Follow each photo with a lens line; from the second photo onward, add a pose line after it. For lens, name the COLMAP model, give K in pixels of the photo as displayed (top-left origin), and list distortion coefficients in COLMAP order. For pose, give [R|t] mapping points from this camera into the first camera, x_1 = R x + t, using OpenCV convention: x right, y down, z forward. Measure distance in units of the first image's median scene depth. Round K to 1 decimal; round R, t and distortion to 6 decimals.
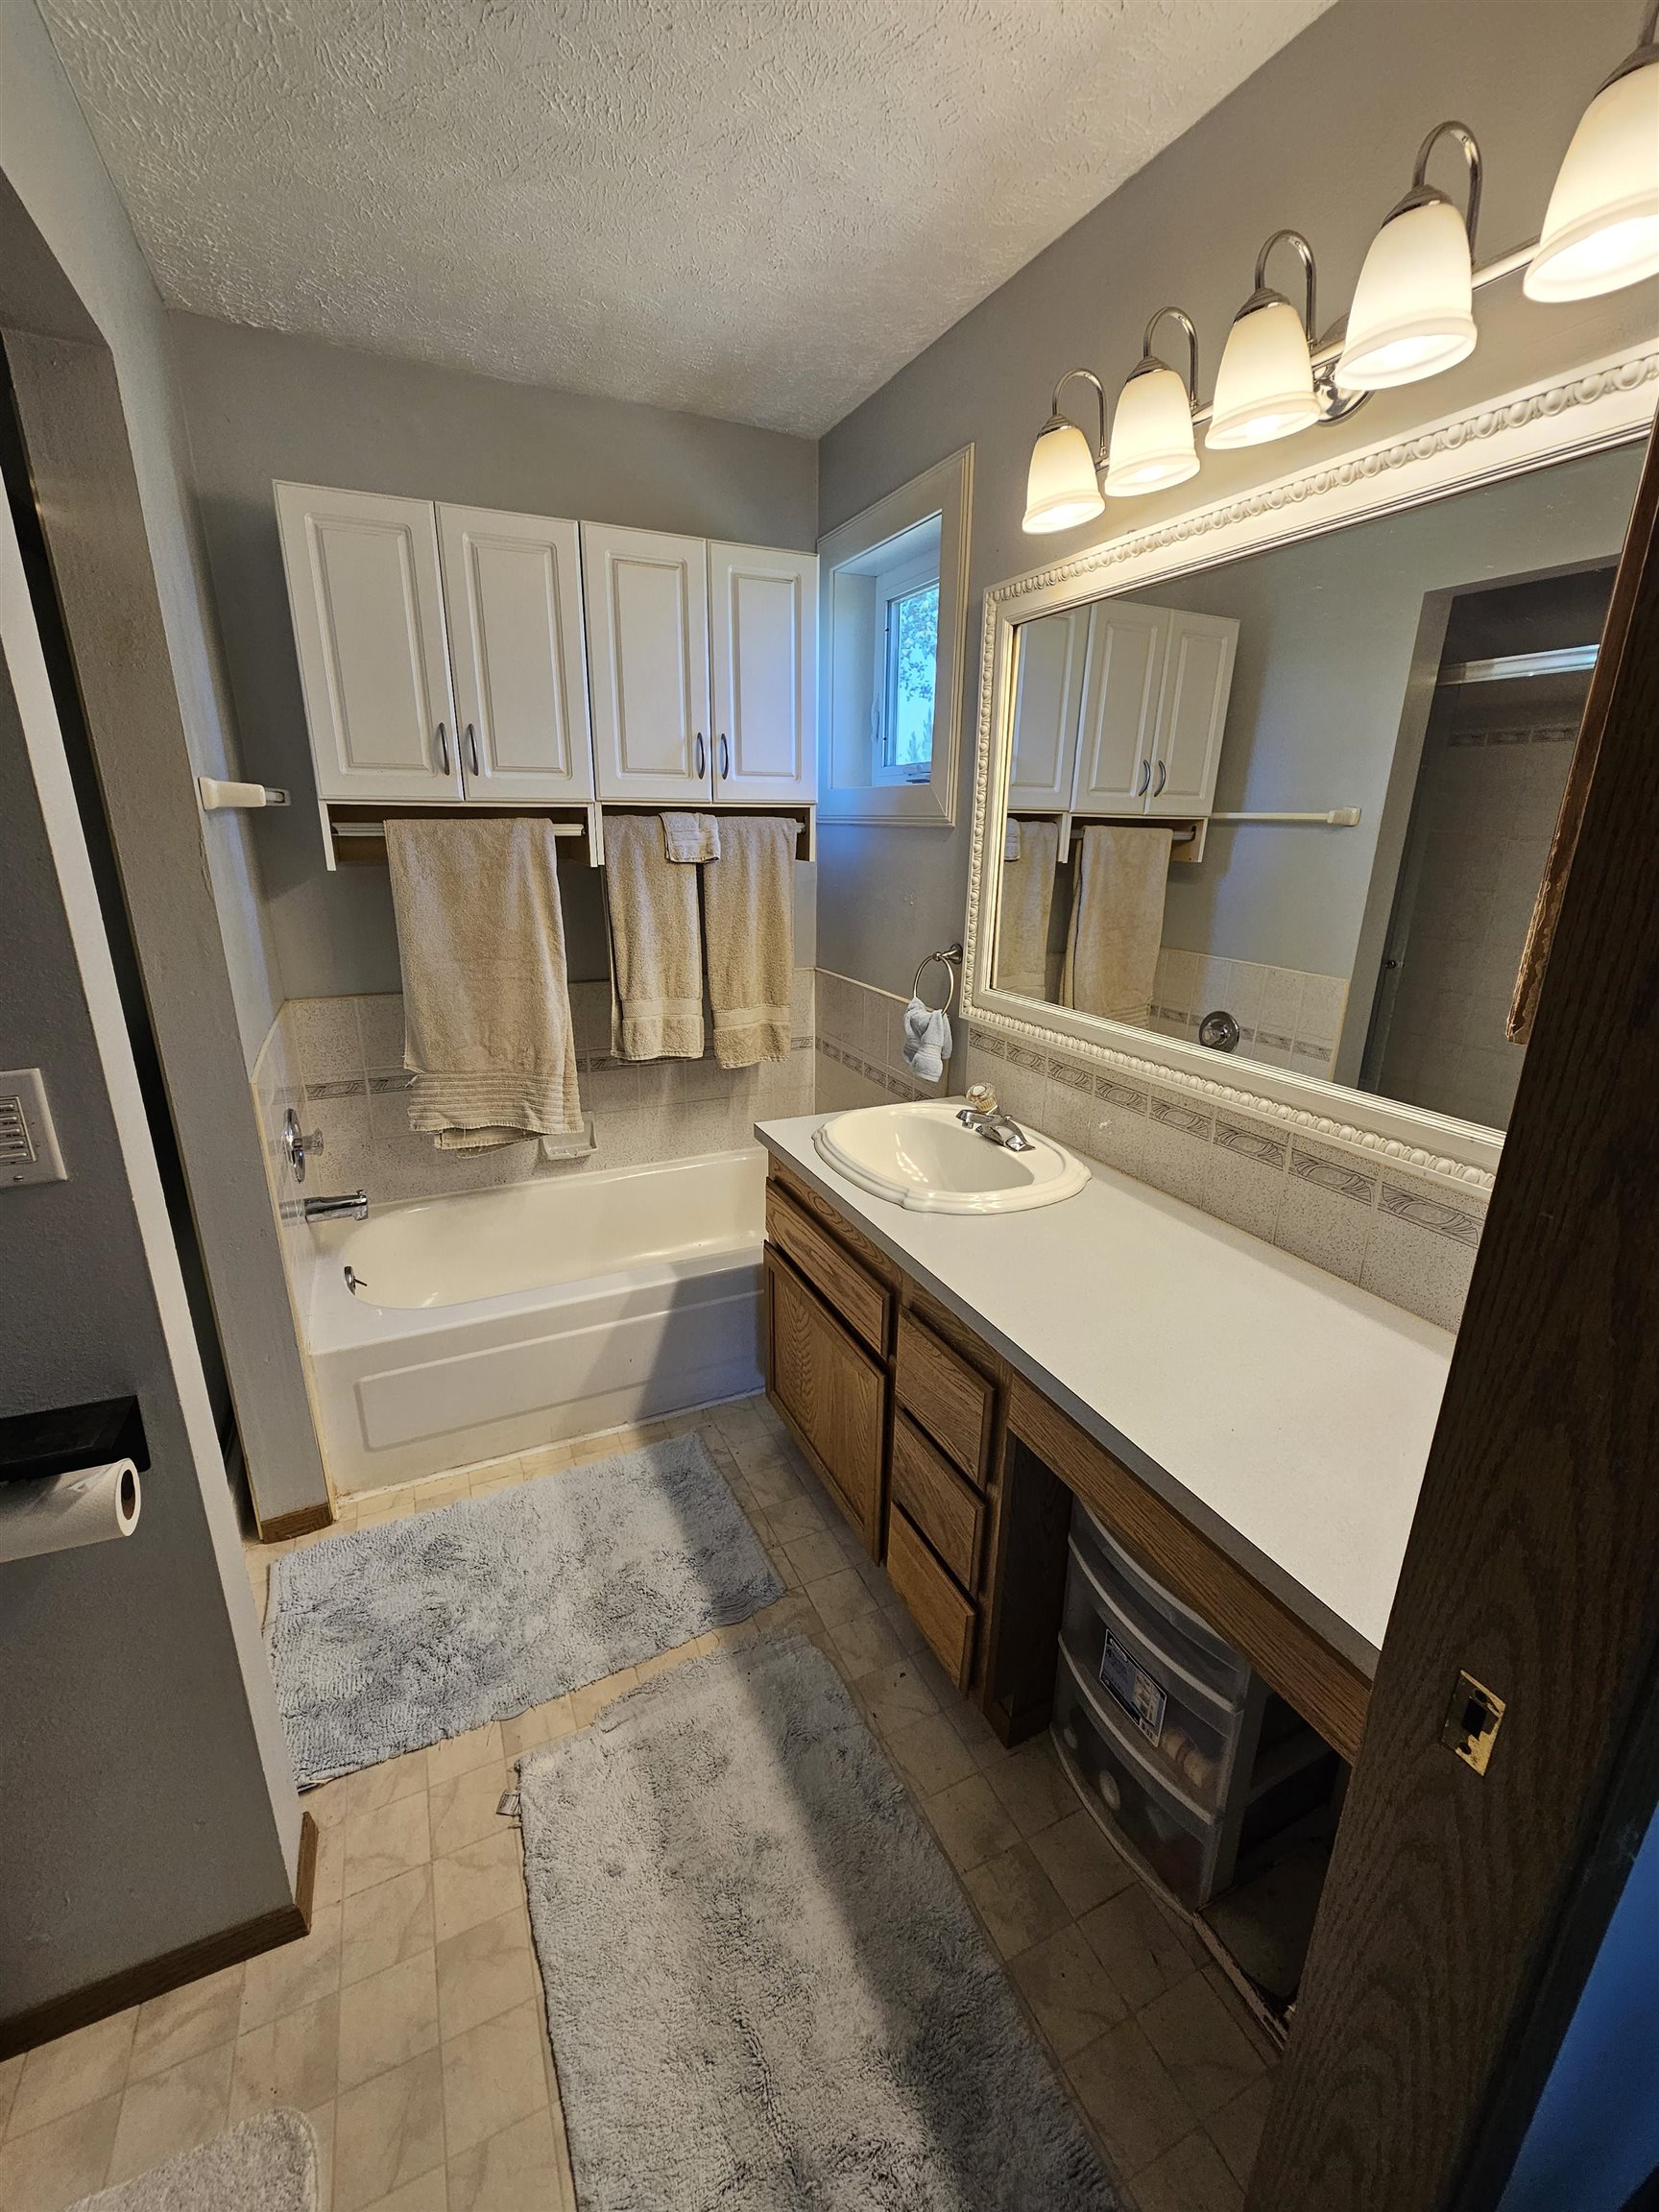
lens RADIAL K [[909.7, 0, 828.5], [0, 909.7, 1096.4], [0, 0, 1]] dist [0.000230, -0.000535]
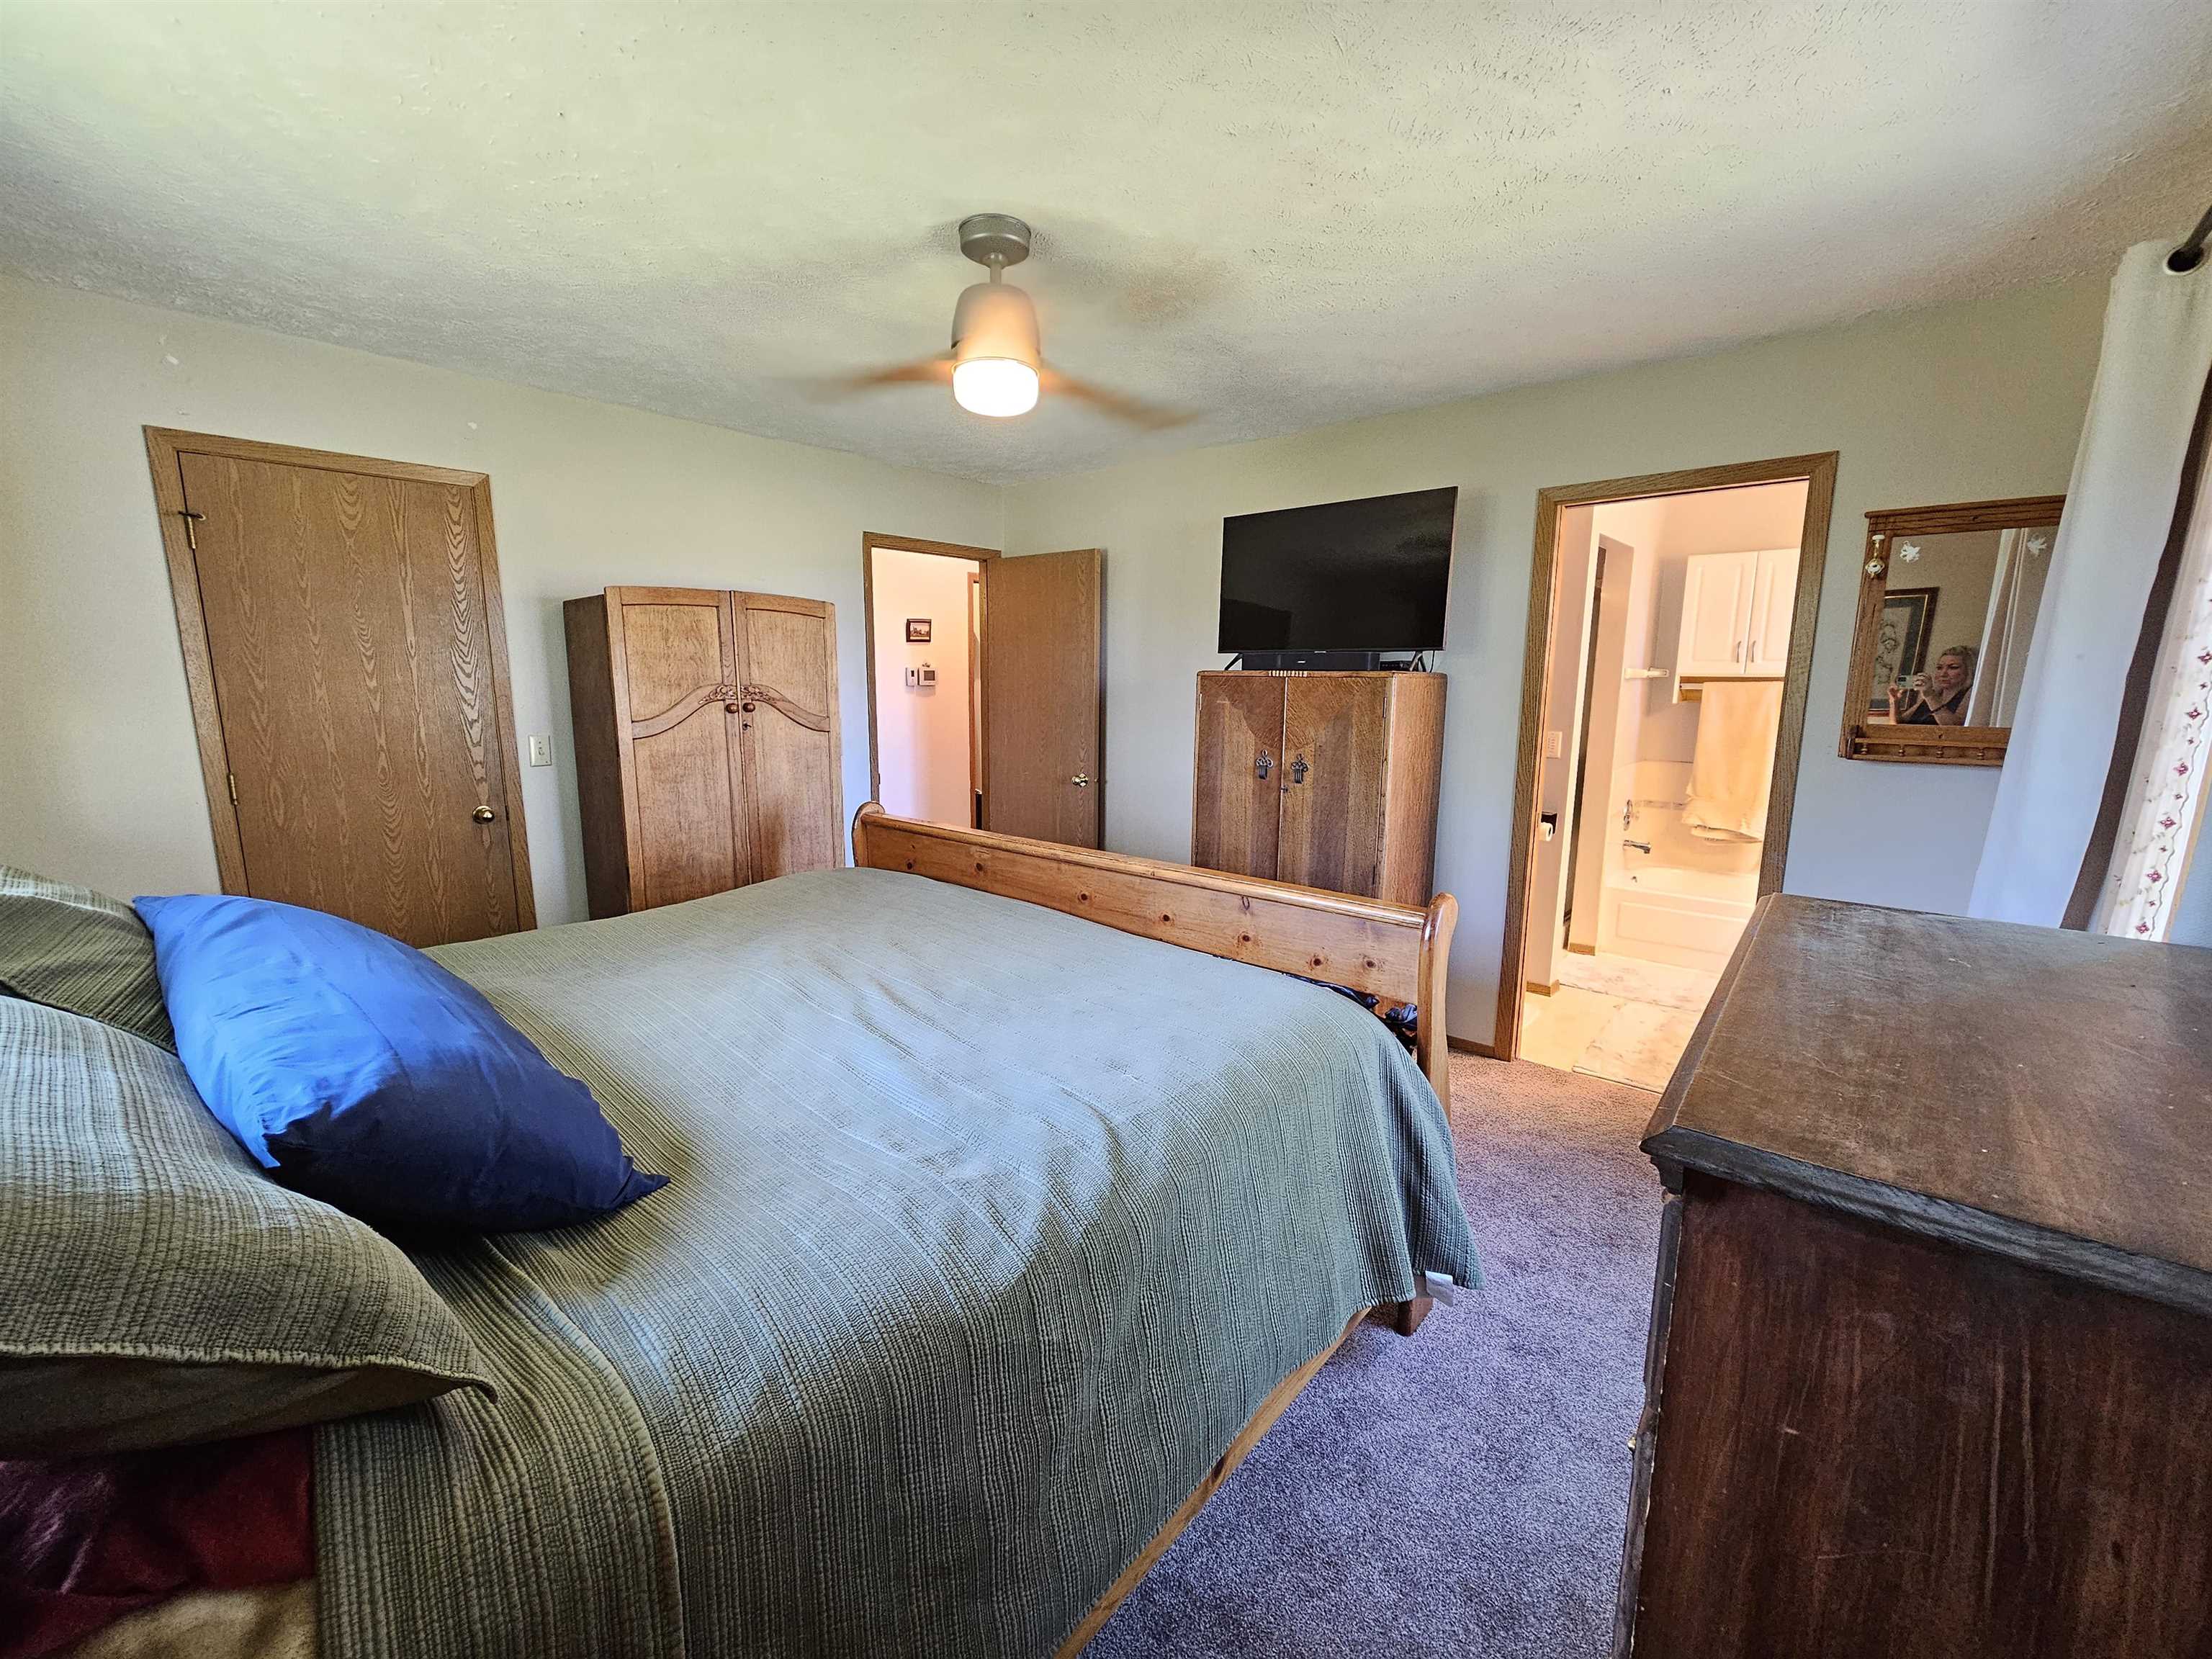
lens RADIAL K [[909.7, 0, 1101.0], [0, 909.7, 833.5], [0, 0, 1]] dist [0.000230, -0.000535]
pose [[0.401335, 0.144462, -0.904467, 1.019797], [-0.268867, 0.962562, 0.034438, 0.388011], [0.875580, 0.229360, 0.425151, -1.206178]]
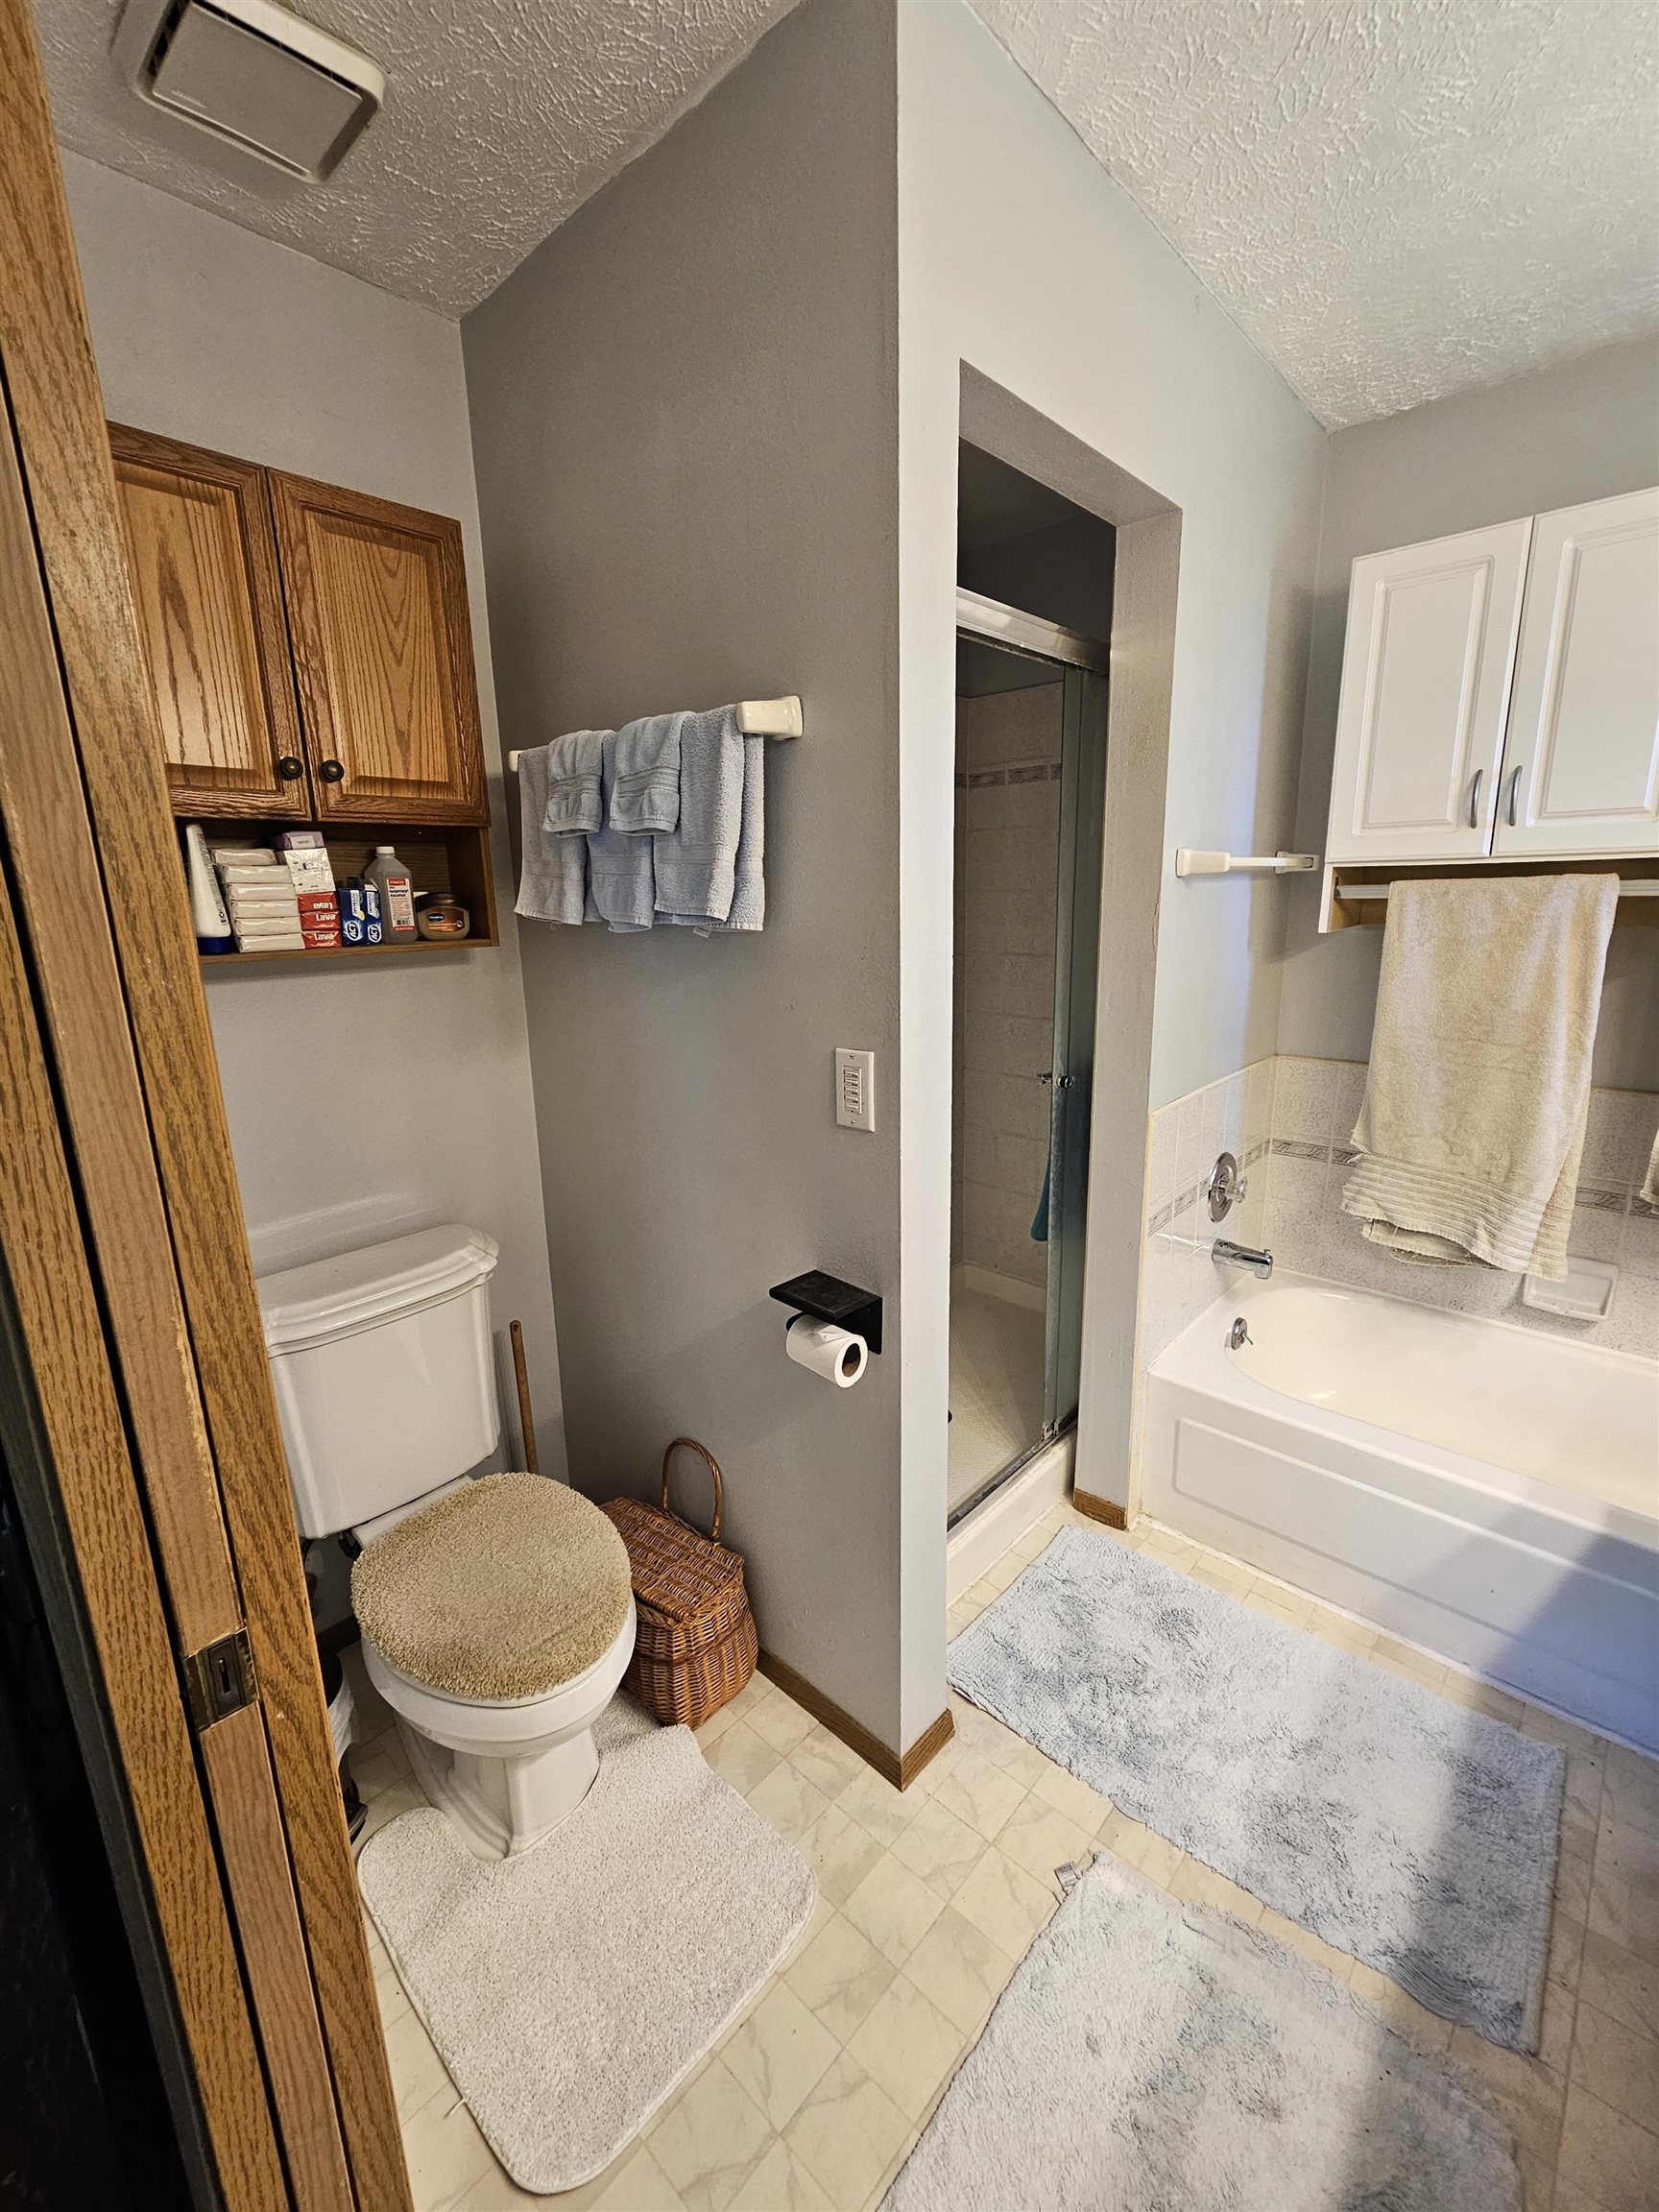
lens RADIAL K [[909.7, 0, 831.2], [0, 909.7, 1095.3], [0, 0, 1]] dist [0.000230, -0.000535]
pose [[0.375802, 0.186240, -0.907793, 0.183738], [-0.250525, 0.963539, 0.093966, -0.034710], [0.892194, 0.192113, 0.408758, 0.143152]]
